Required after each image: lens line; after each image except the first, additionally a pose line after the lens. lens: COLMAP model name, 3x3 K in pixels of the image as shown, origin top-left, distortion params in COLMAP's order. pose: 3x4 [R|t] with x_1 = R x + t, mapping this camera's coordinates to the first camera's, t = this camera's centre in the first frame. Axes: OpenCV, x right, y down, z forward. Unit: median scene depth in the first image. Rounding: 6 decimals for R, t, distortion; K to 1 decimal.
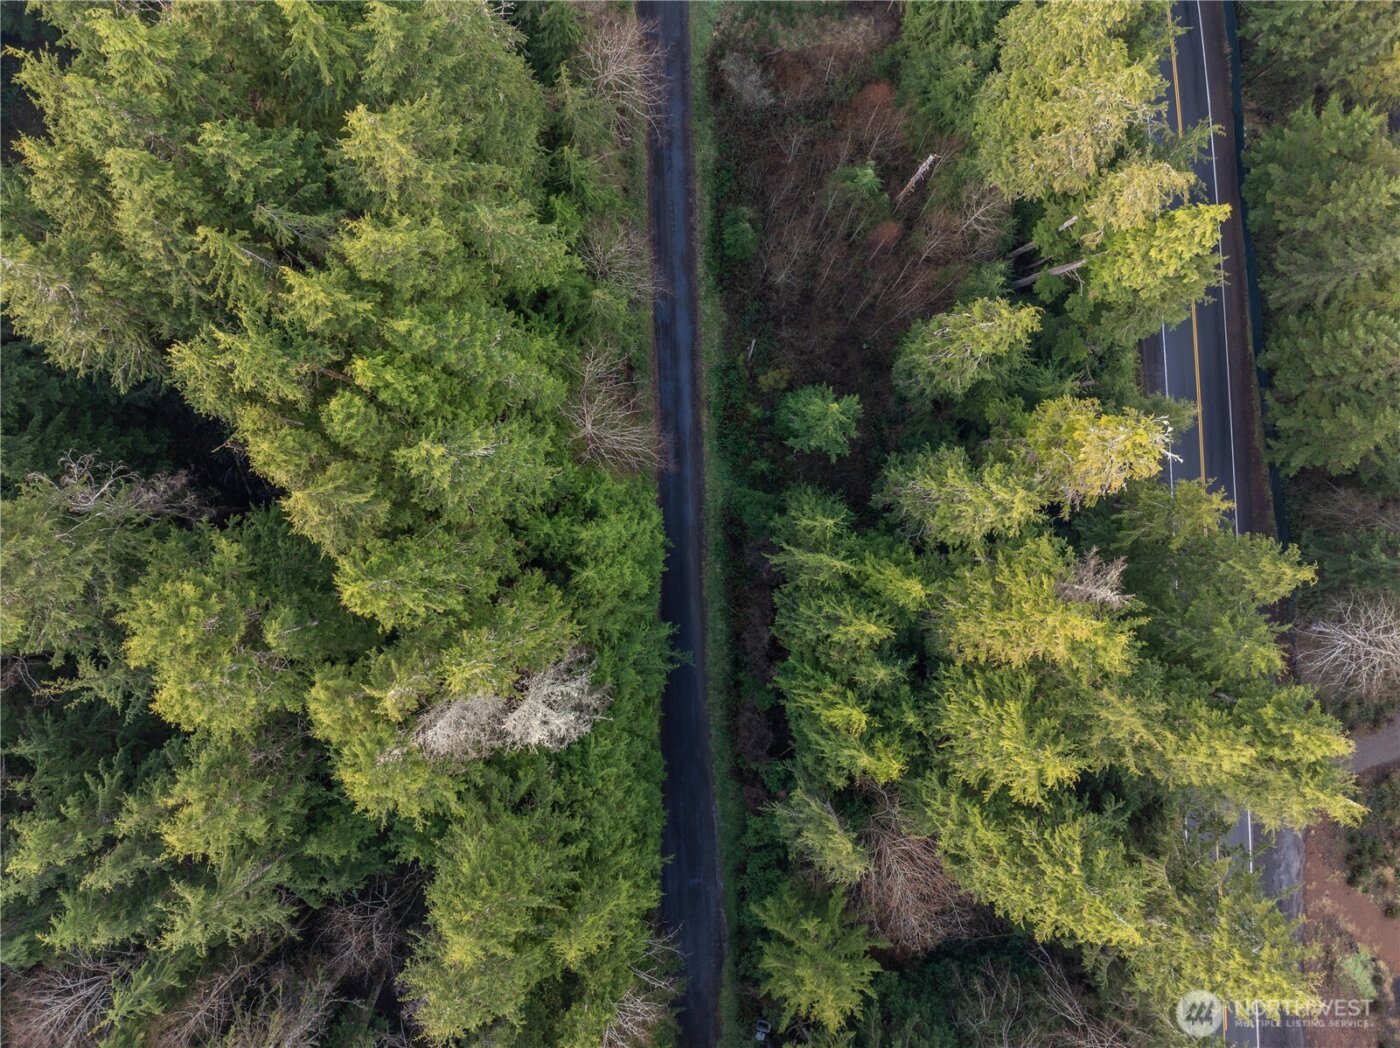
lens RADIAL K [[983.5, 0, 700.8], [0, 983.5, 524.9], [0, 0, 1]] dist [-0.036462, -0.001097]
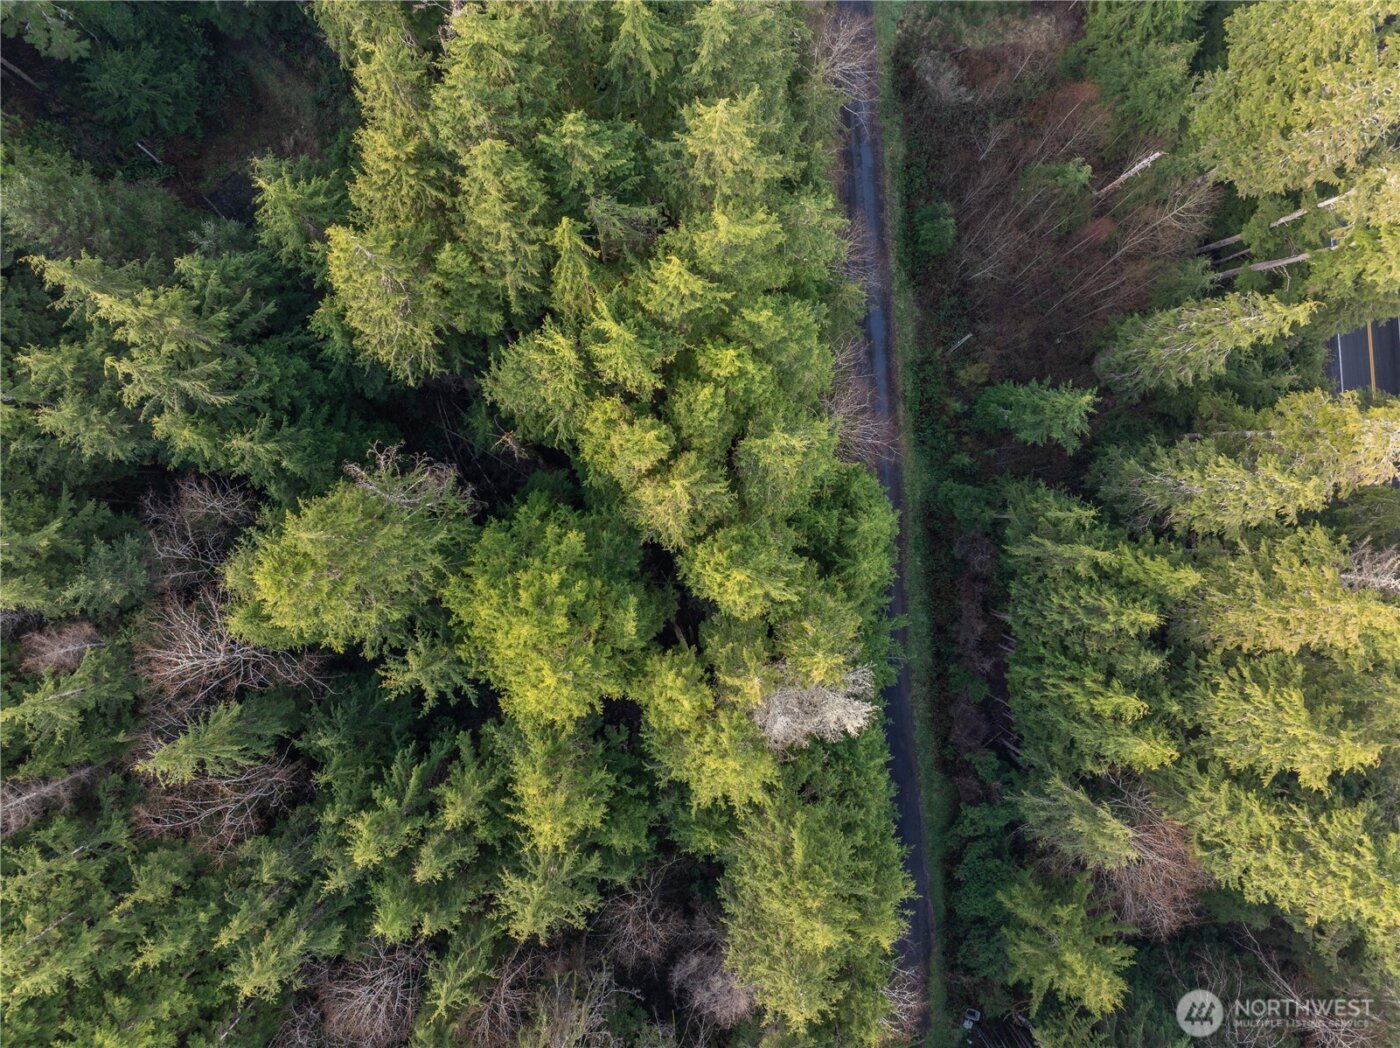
lens RADIAL K [[983.5, 0, 697.9], [0, 983.5, 523.5], [0, 0, 1]] dist [-0.036462, -0.001097]
pose [[0.999990, -0.002515, -0.003711, -0.277340], [0.002510, 0.999996, -0.001466, 0.008471], [0.003715, 0.001457, 0.999992, -0.009641]]
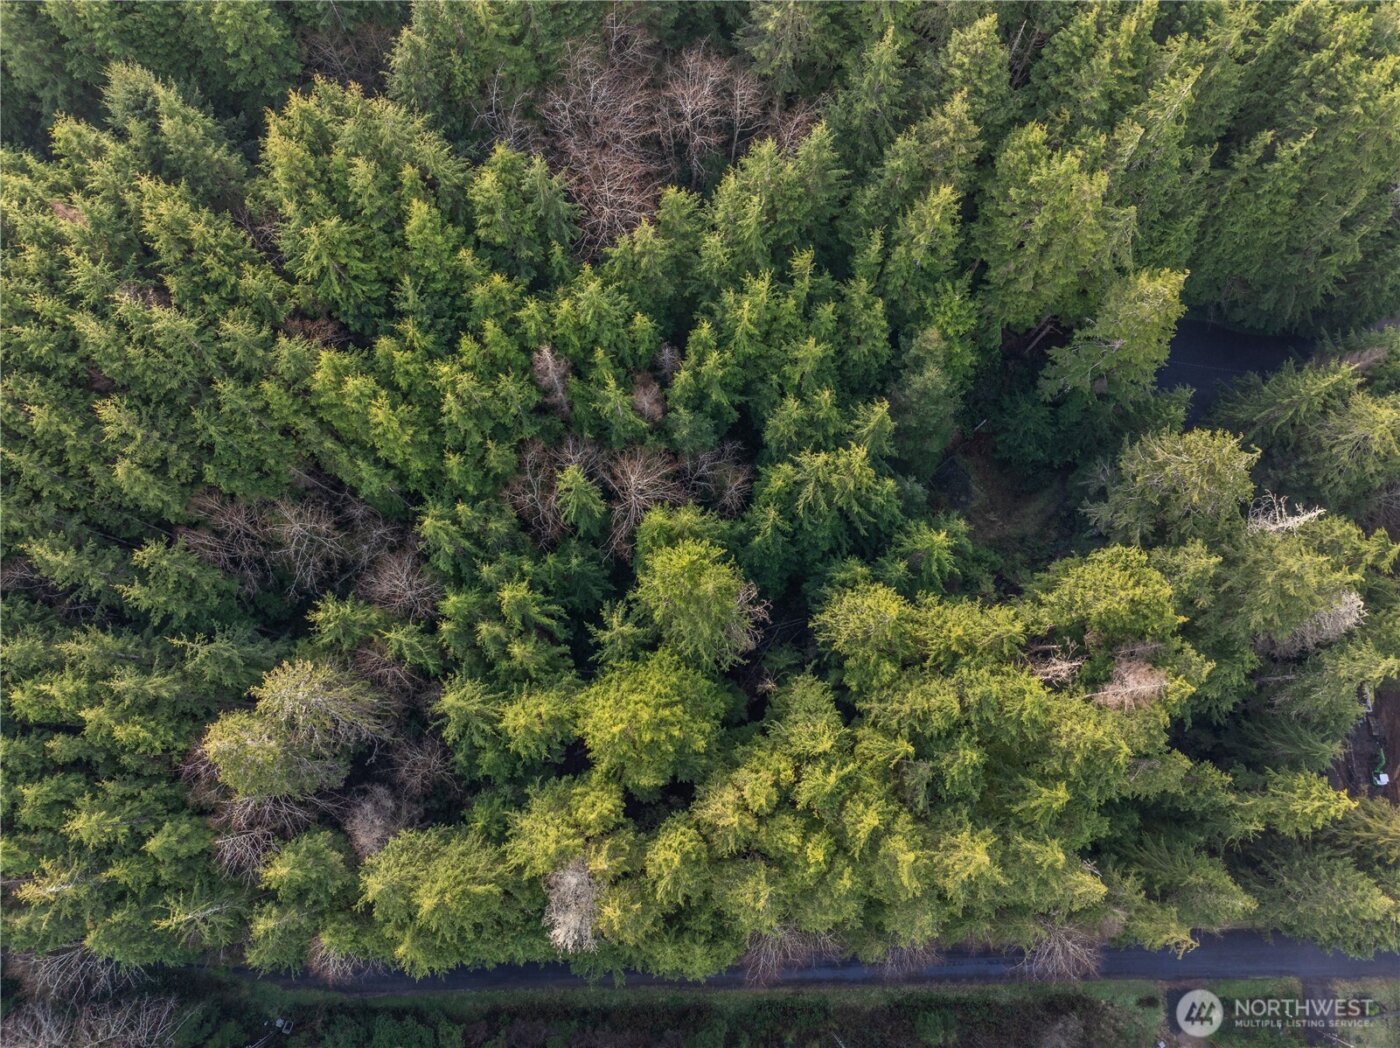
lens RADIAL K [[983.5, 0, 700.3], [0, 983.5, 519.1], [0, 0, 1]] dist [-0.036462, -0.001097]
pose [[-0.042596, 0.963724, -0.263478, -0.327818], [-0.998969, -0.045220, -0.003900, 0.039037], [-0.015673, 0.263041, 0.964657, -0.448758]]
